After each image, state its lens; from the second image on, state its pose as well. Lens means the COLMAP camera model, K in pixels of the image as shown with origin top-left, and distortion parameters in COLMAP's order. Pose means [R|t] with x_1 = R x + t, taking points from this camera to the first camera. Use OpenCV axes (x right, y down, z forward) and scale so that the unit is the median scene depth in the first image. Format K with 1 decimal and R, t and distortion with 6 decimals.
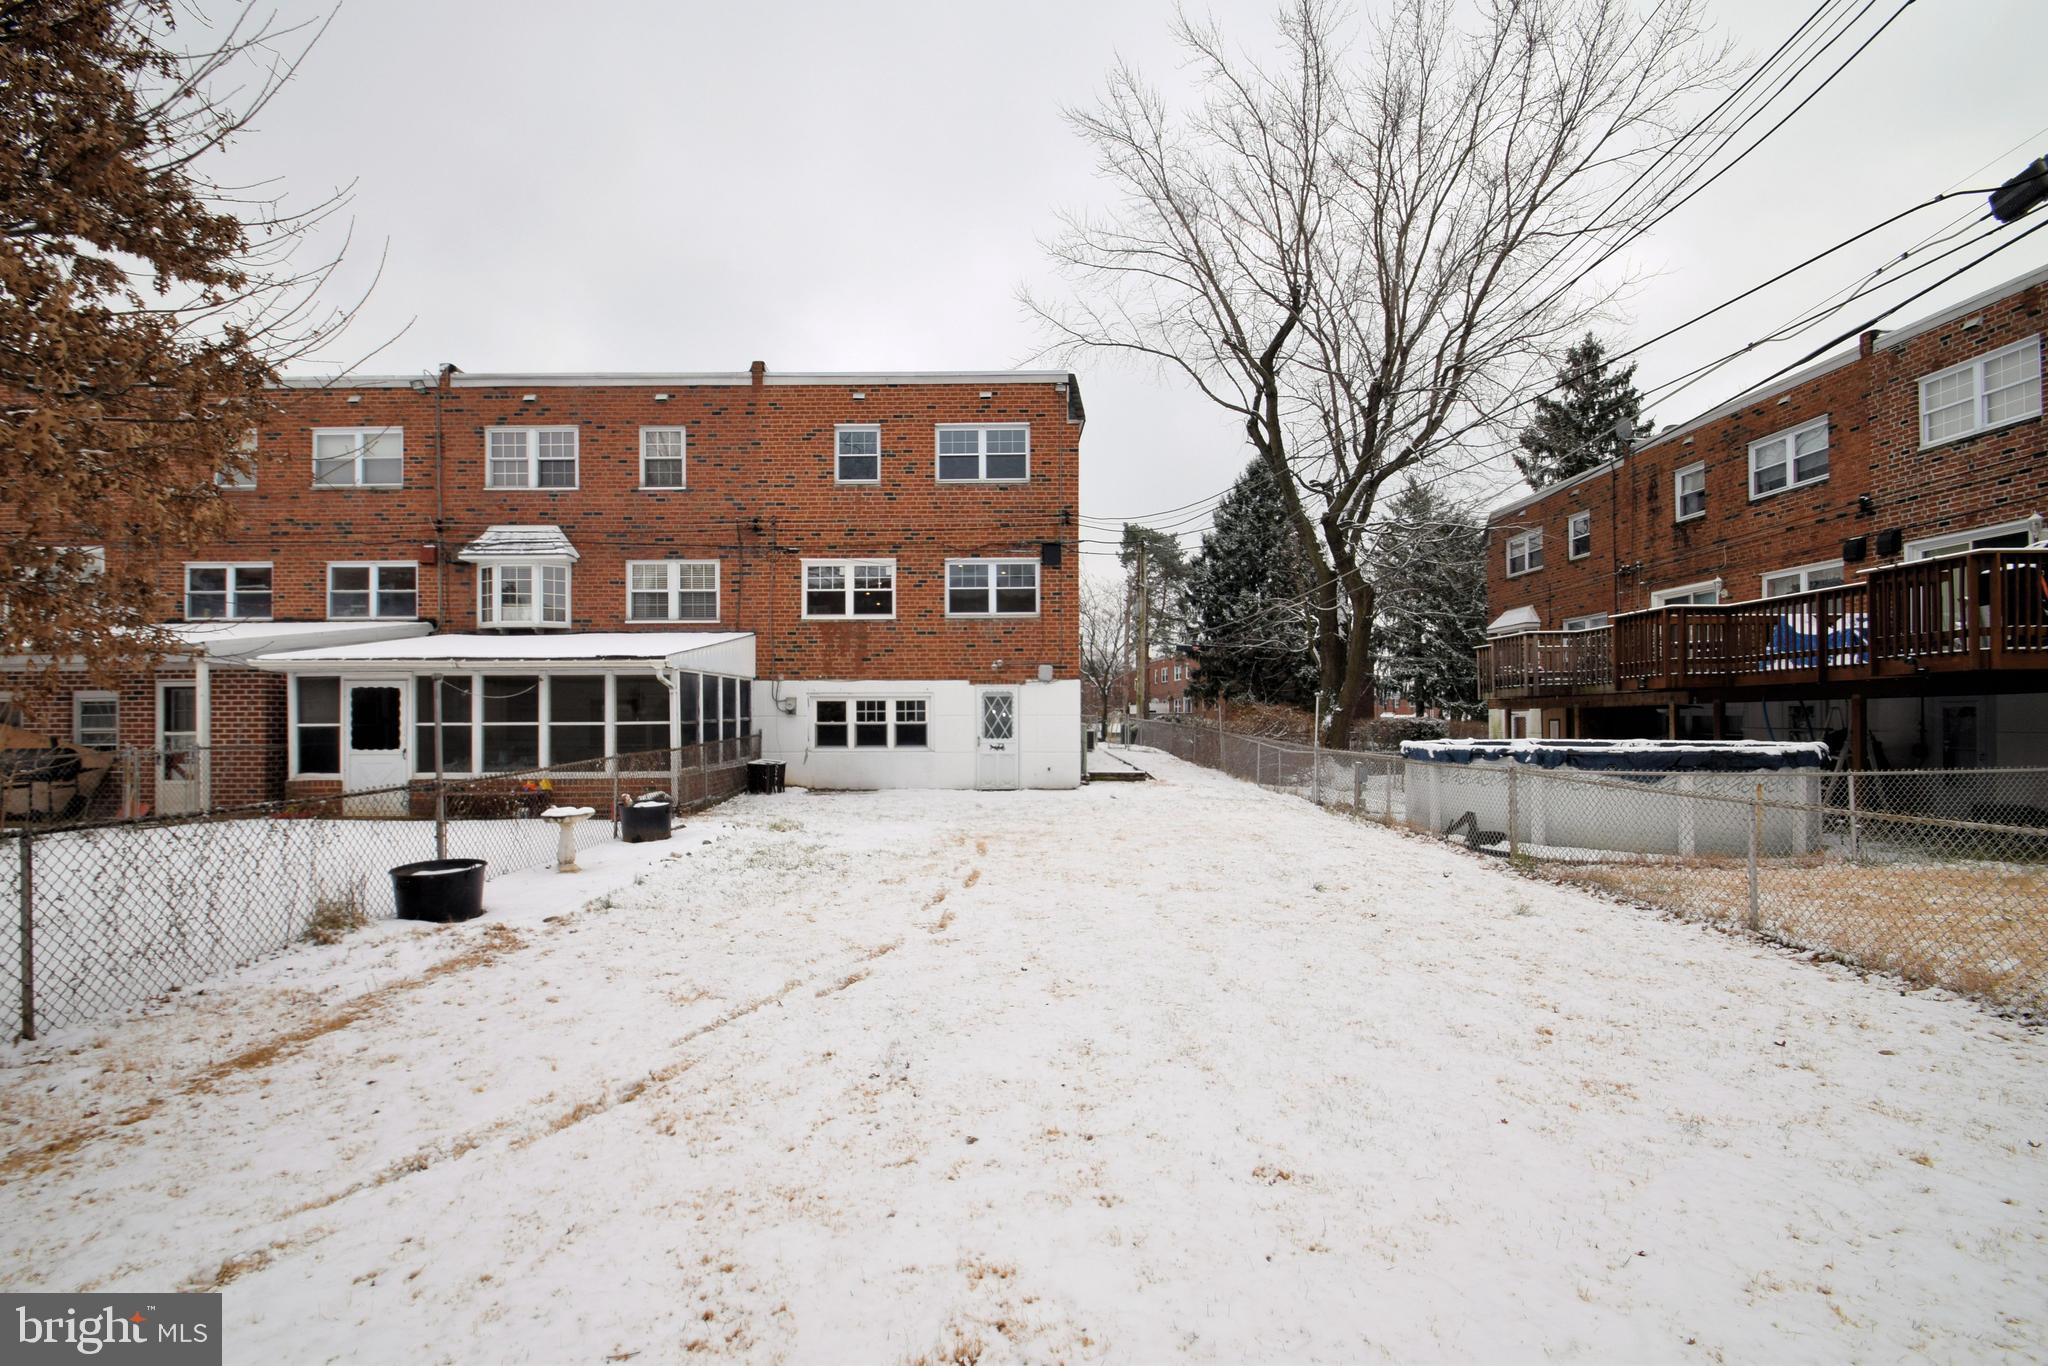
lens RADIAL K [[920.7, 0, 979.6], [0, 920.7, 714.6], [0, 0, 1]] dist [0.017572, -0.022930]
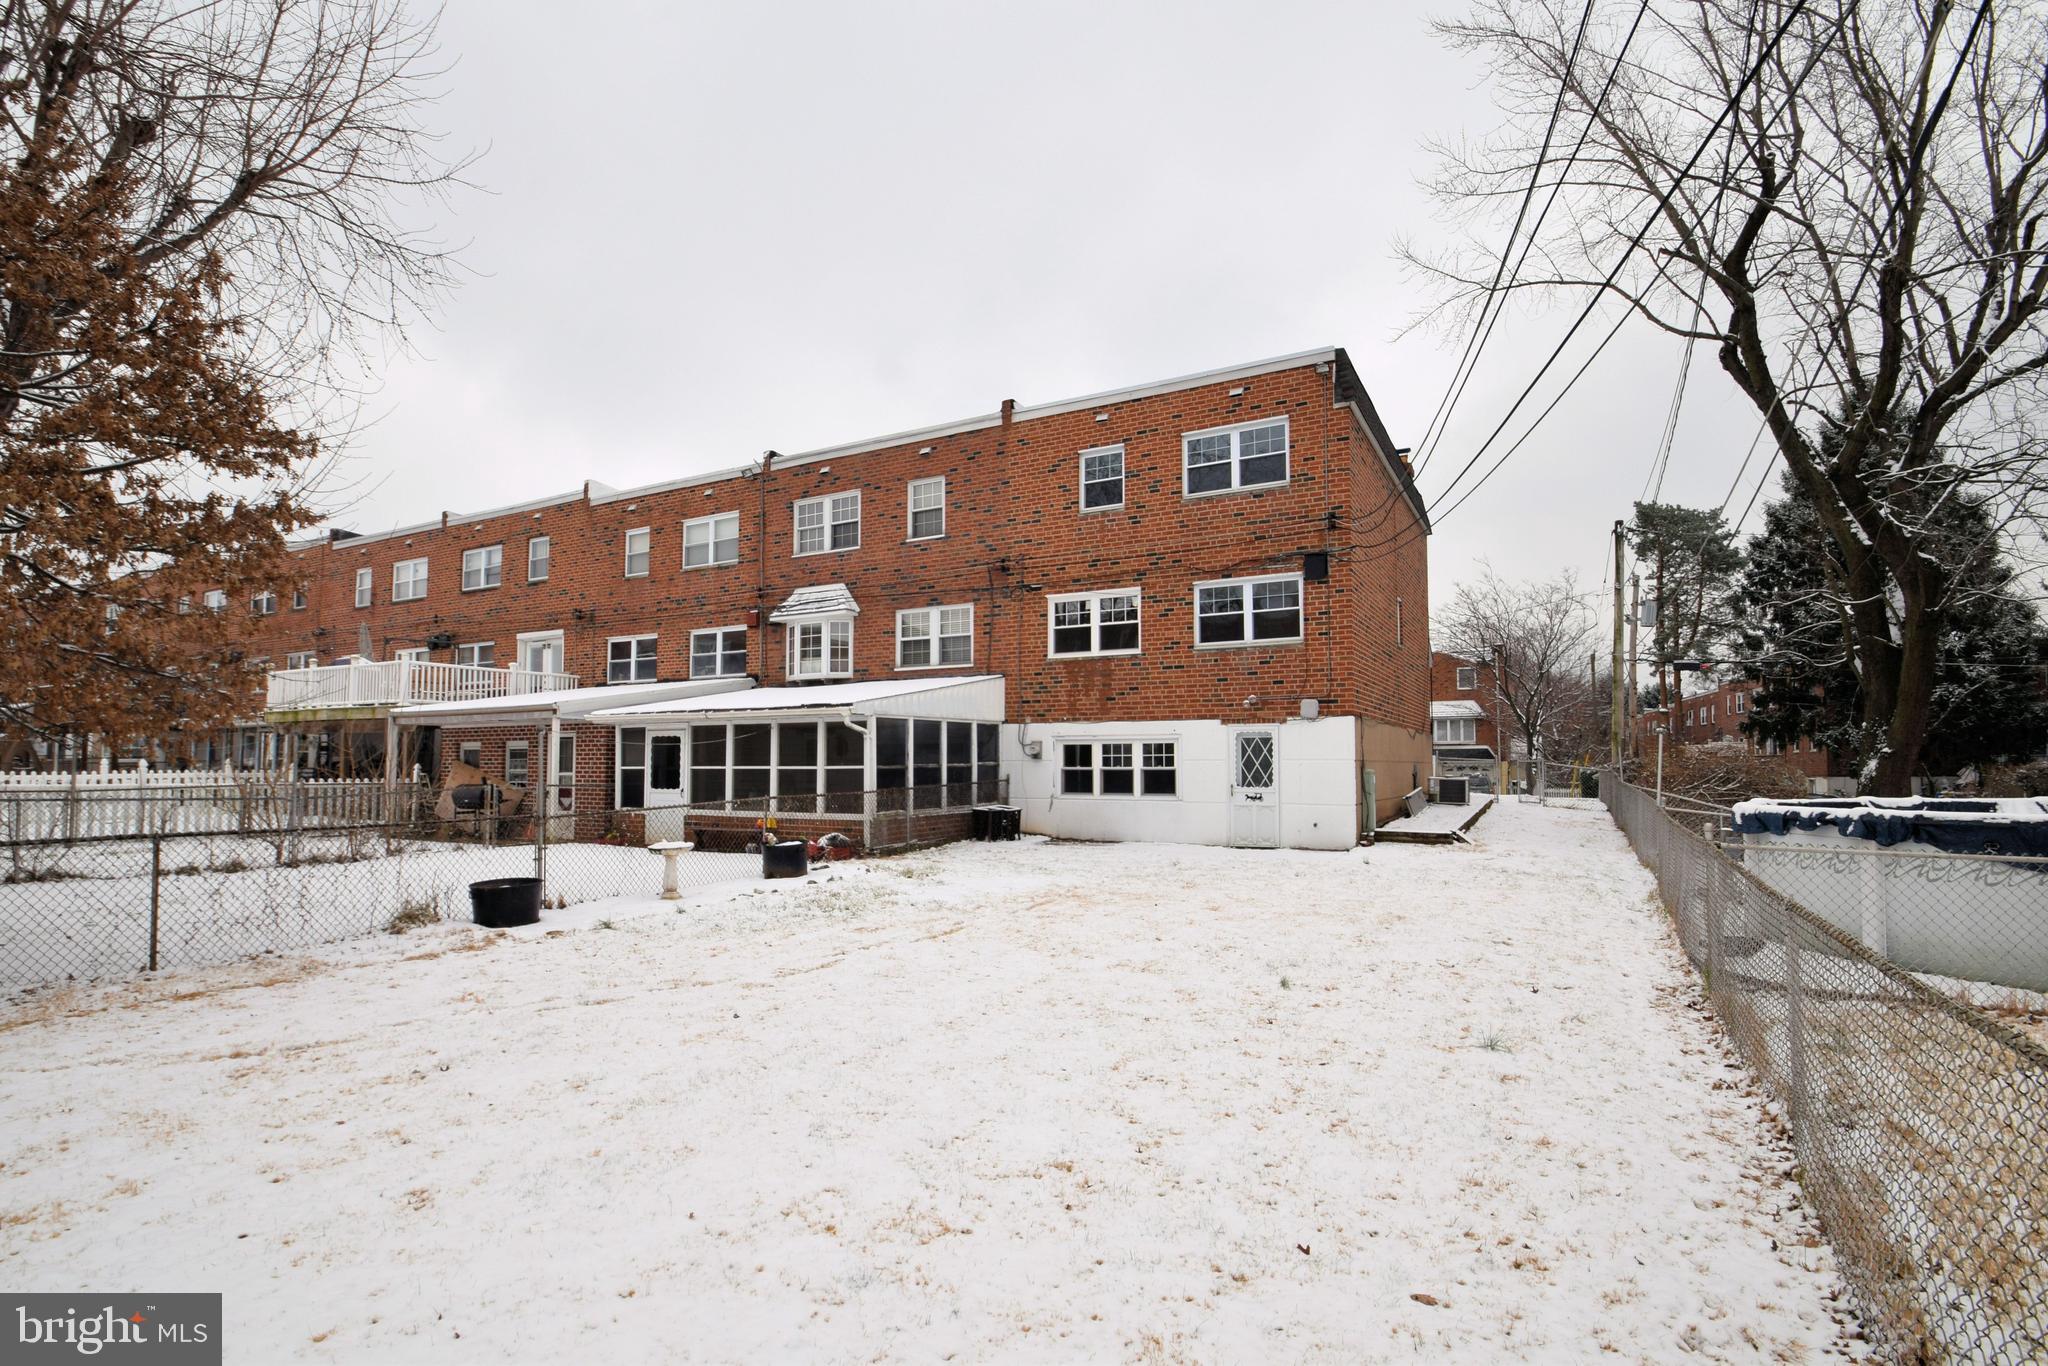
lens RADIAL K [[1022.0, 0, 986.4], [0, 1022.0, 723.2], [0, 0, 1]] dist [-0.012384, 0.000172]
pose [[0.862973, -0.017078, -0.504961, 0.285076], [0.000017, 0.999430, -0.033772, -0.001326], [0.505250, 0.029136, 0.862481, 0.059267]]
